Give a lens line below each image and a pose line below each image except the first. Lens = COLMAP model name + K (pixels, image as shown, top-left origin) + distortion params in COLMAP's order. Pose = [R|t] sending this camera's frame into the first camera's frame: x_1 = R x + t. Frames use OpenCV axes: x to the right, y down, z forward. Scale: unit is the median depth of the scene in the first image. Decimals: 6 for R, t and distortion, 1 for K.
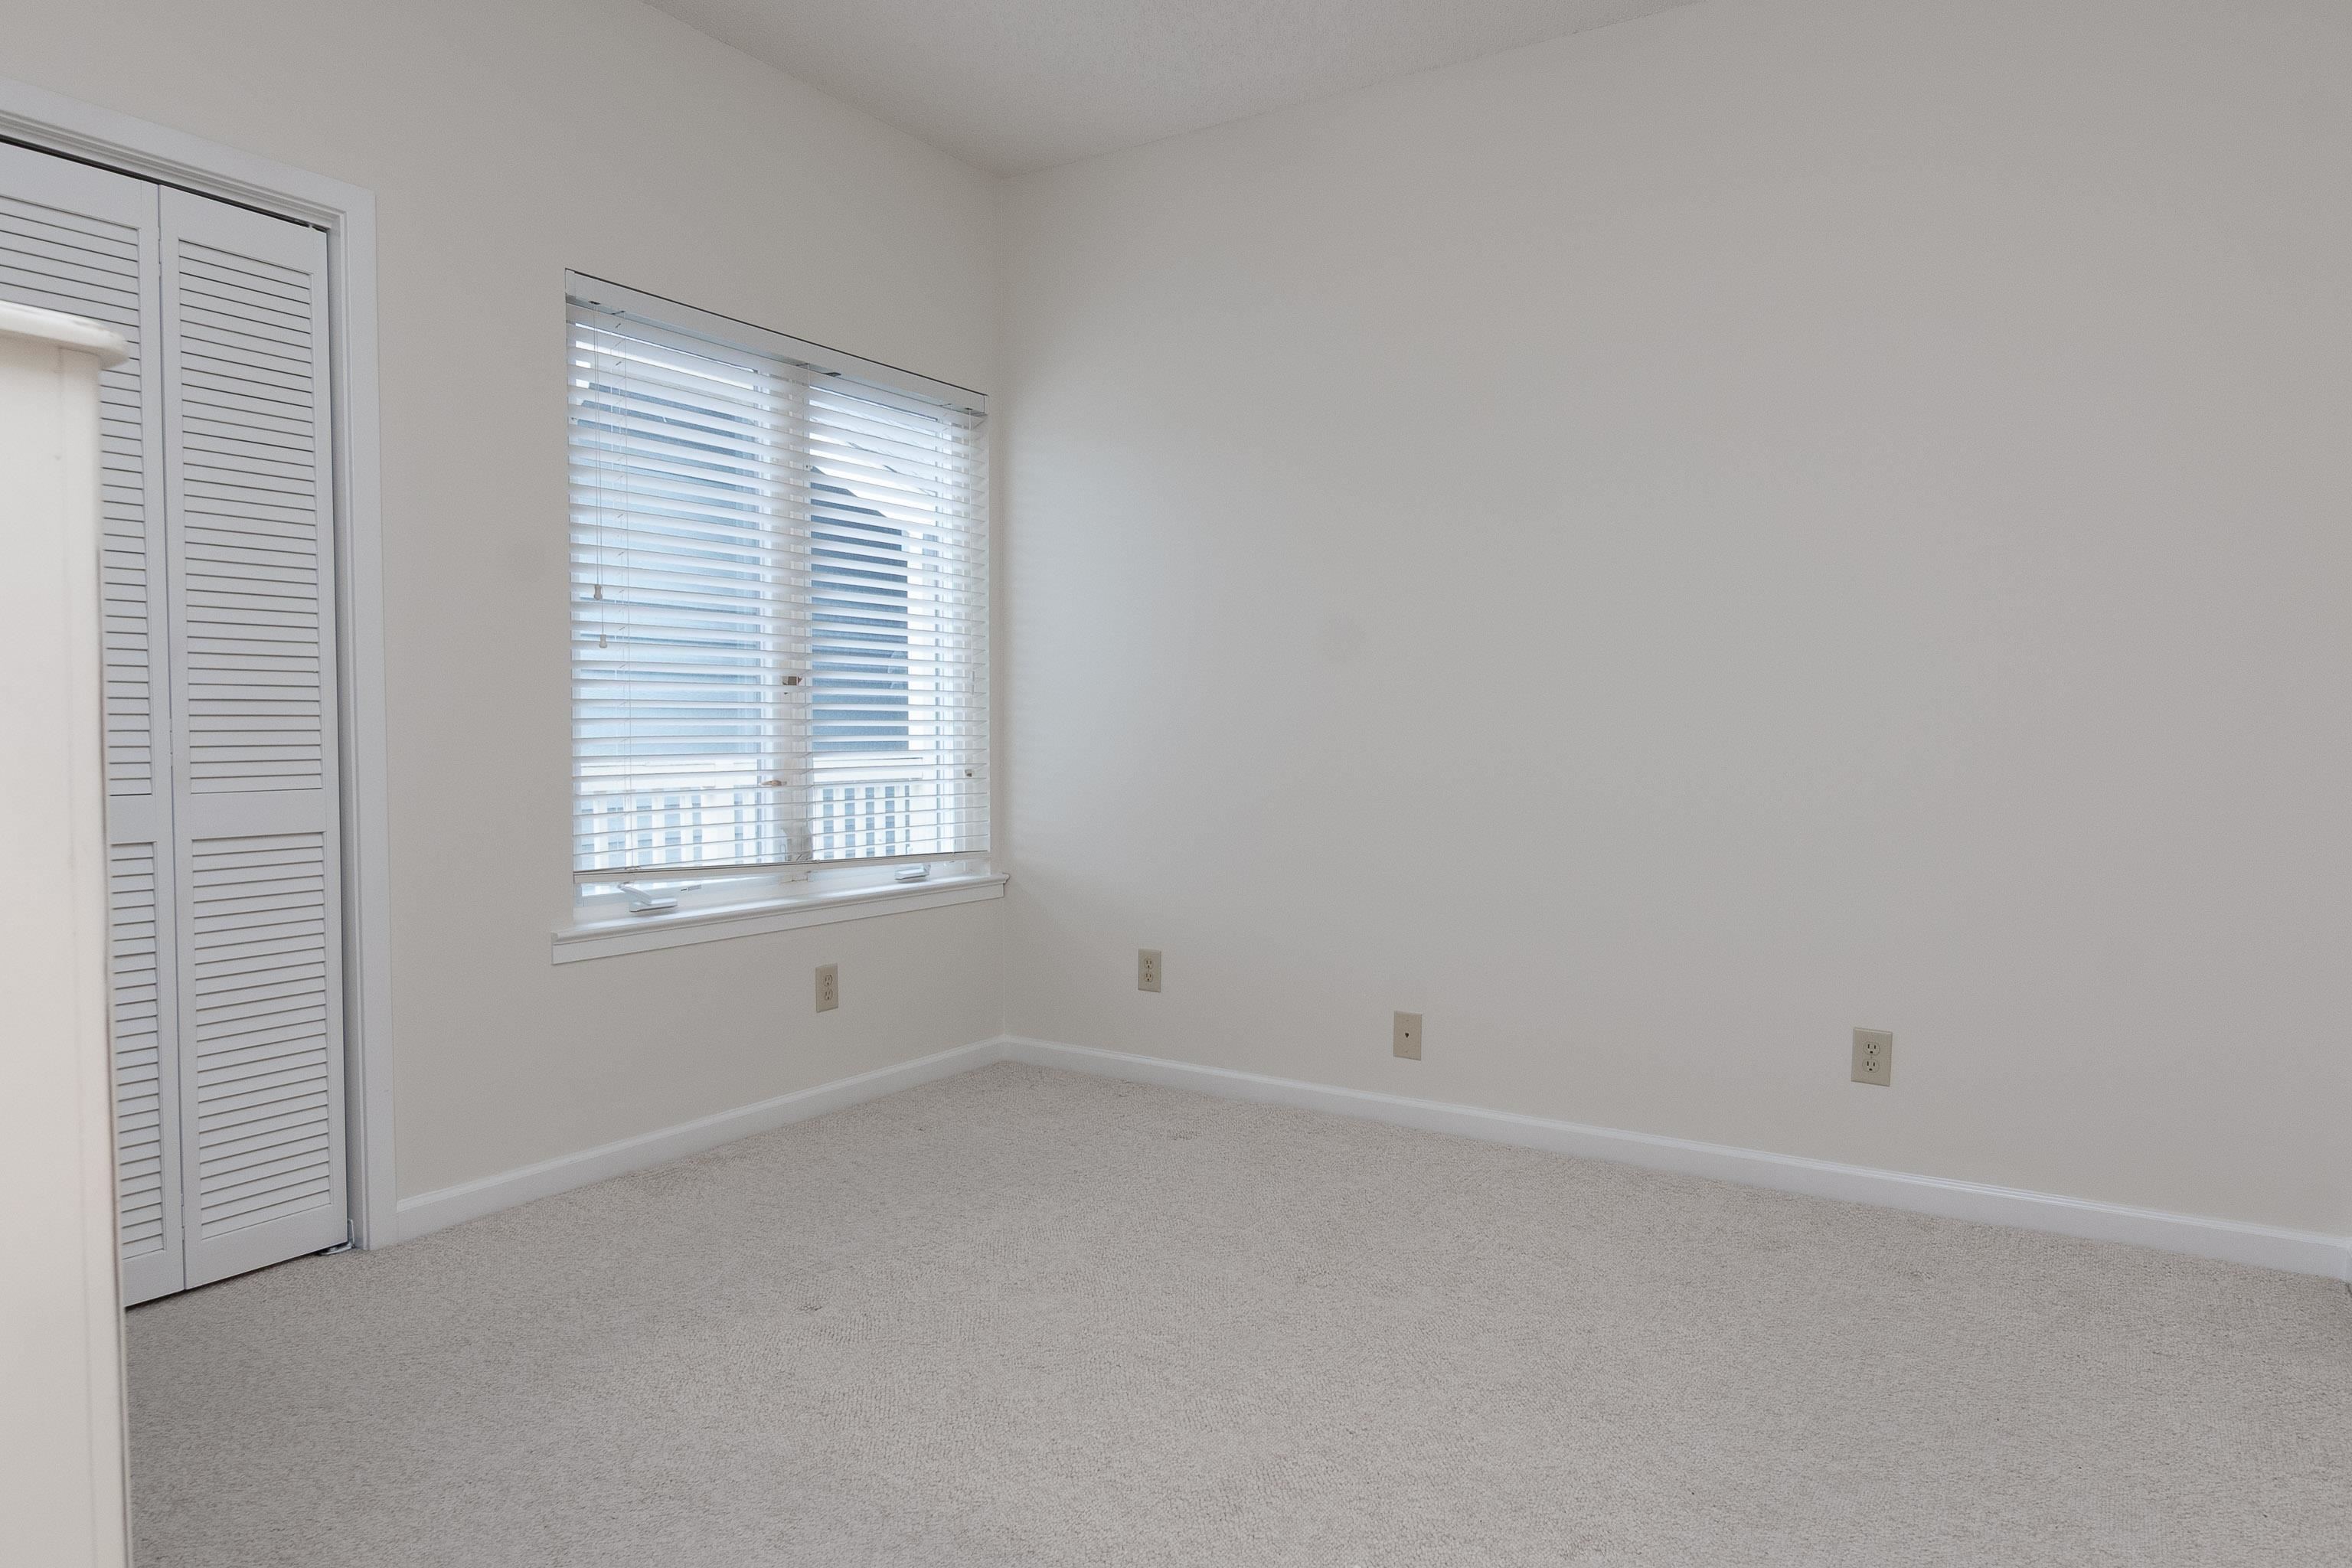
lens RADIAL K [[1471.7, 0, 1169.1], [0, 1471.7, 796.3], [0, 0, 1]] dist [0.005157, -0.011639]
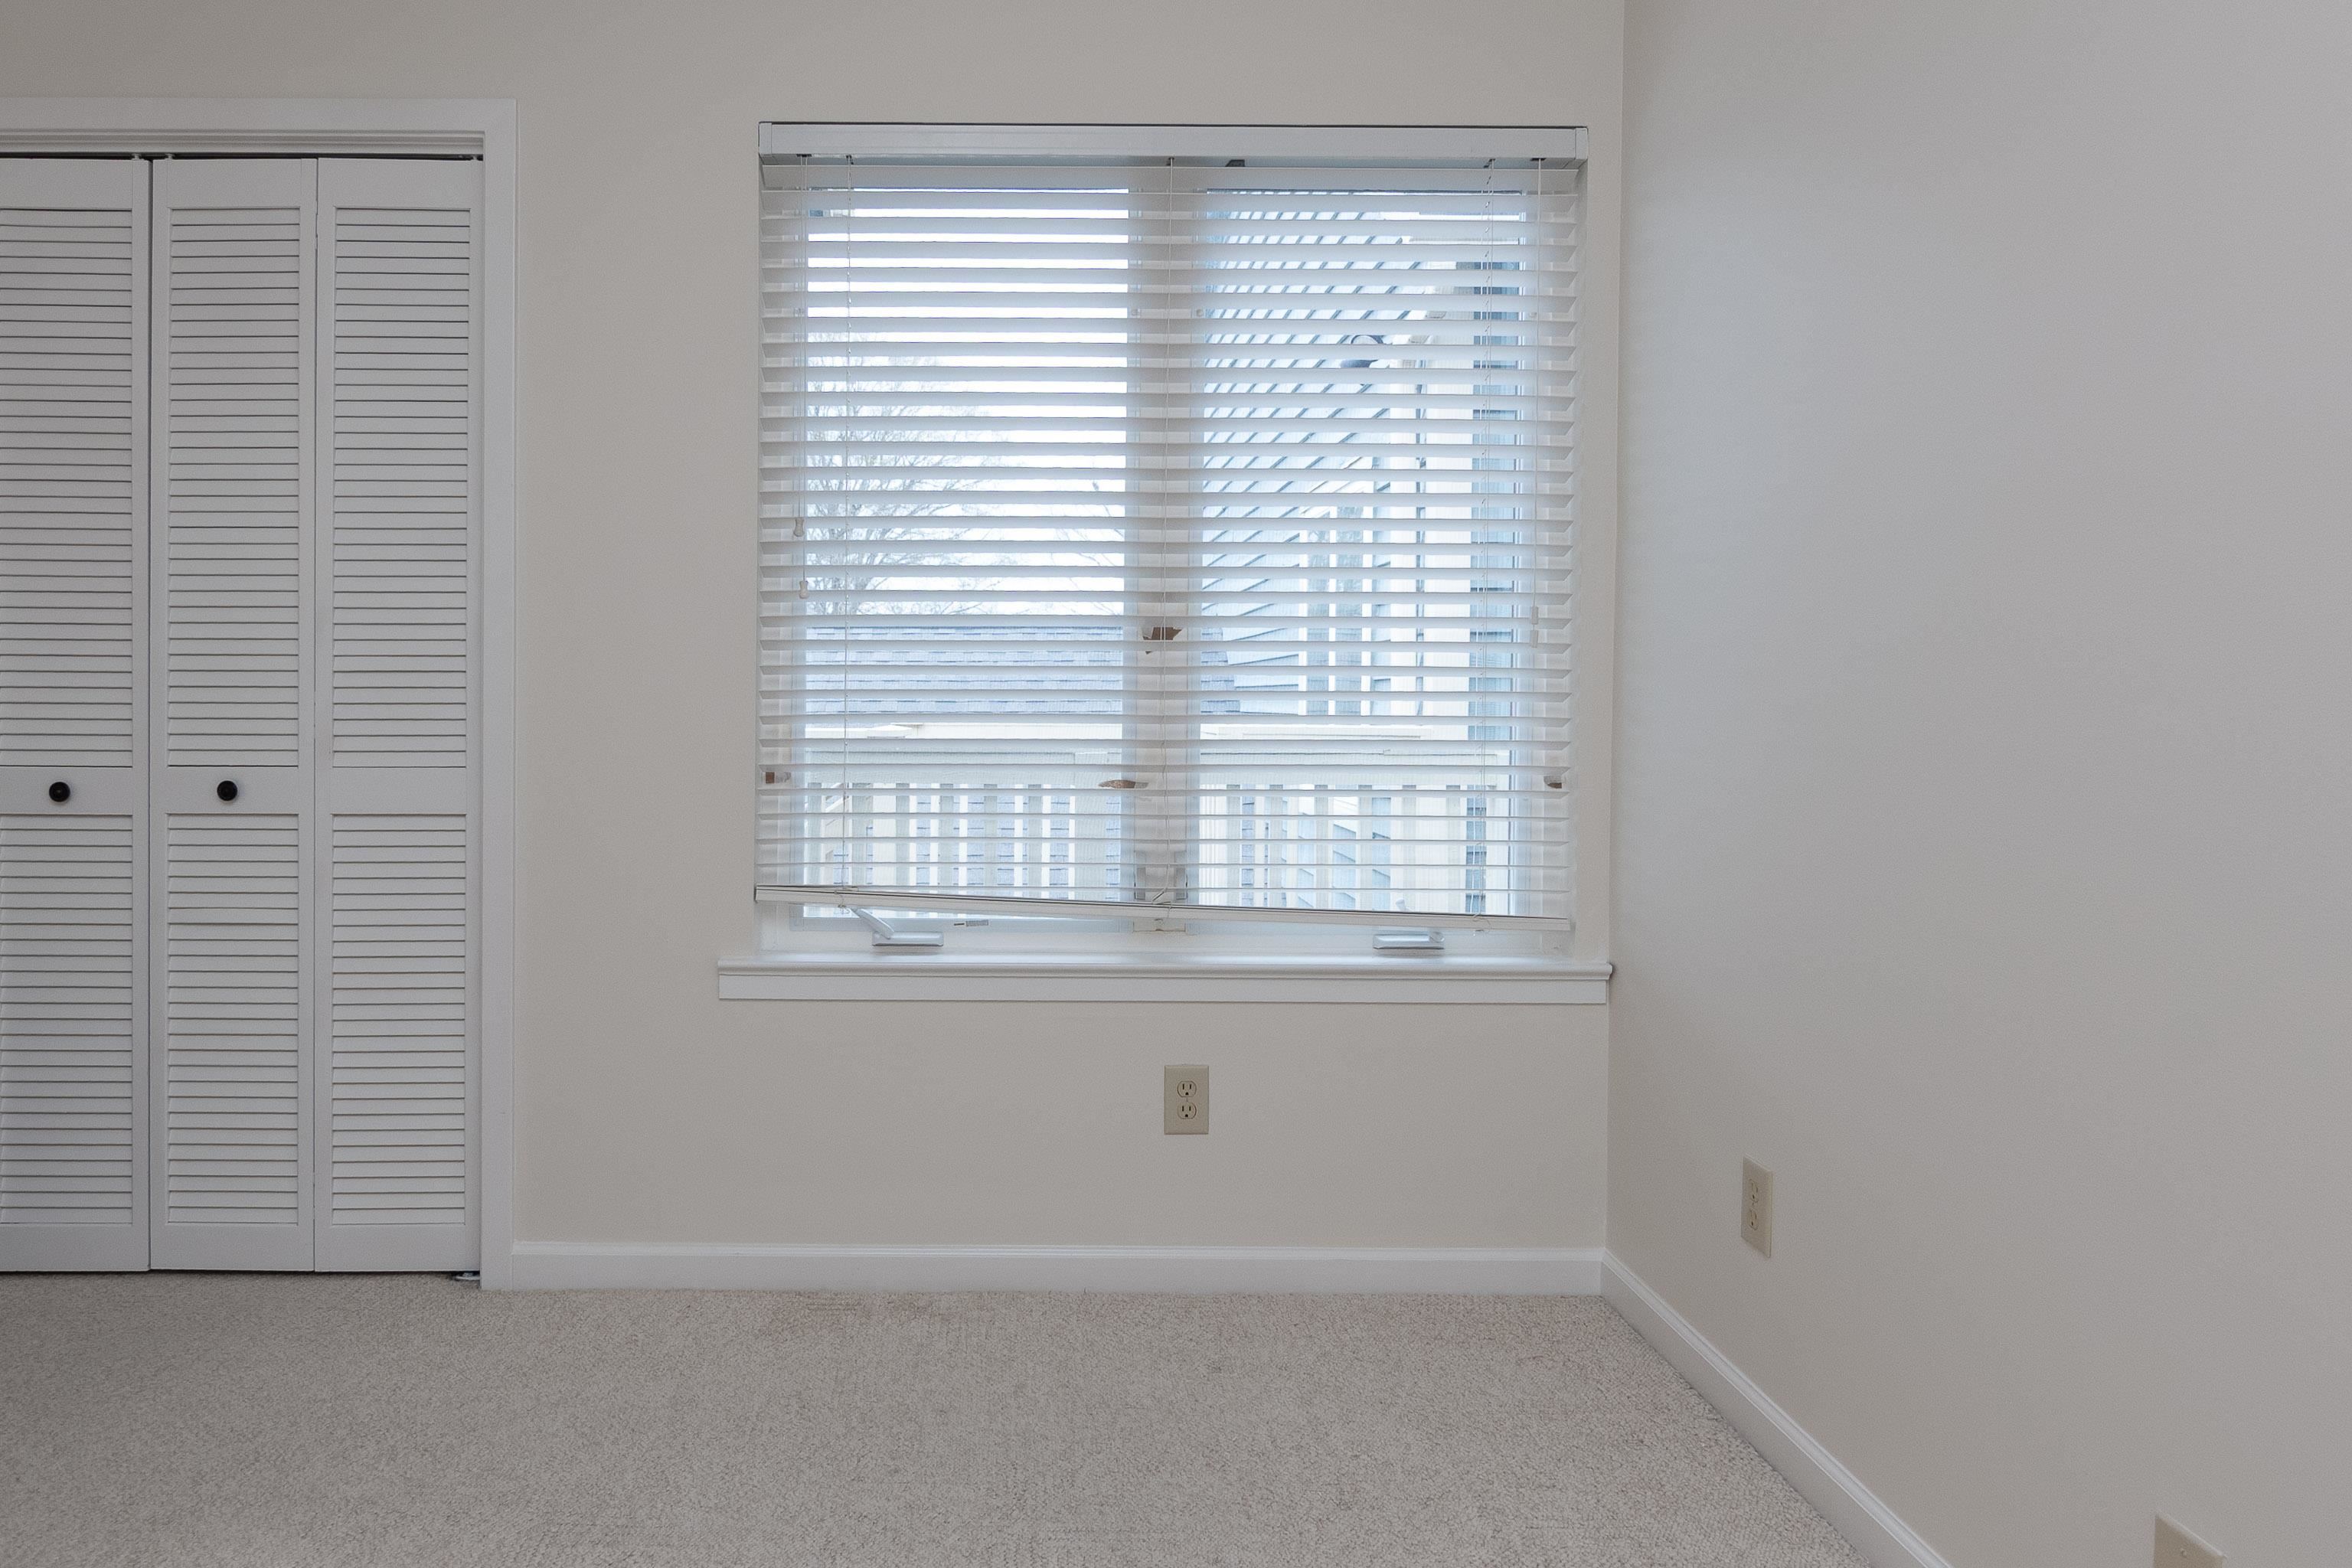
lens RADIAL K [[1554.3, 0, 1176.7], [0, 1554.3, 739.7], [0, 0, 1]] dist [0.012973, -0.037311]
pose [[0.539987, 0.018758, -0.841464, 0.385966], [-0.043307, 0.999047, -0.005520, -0.029371], [0.840559, 0.039422, 0.540284, 0.687638]]
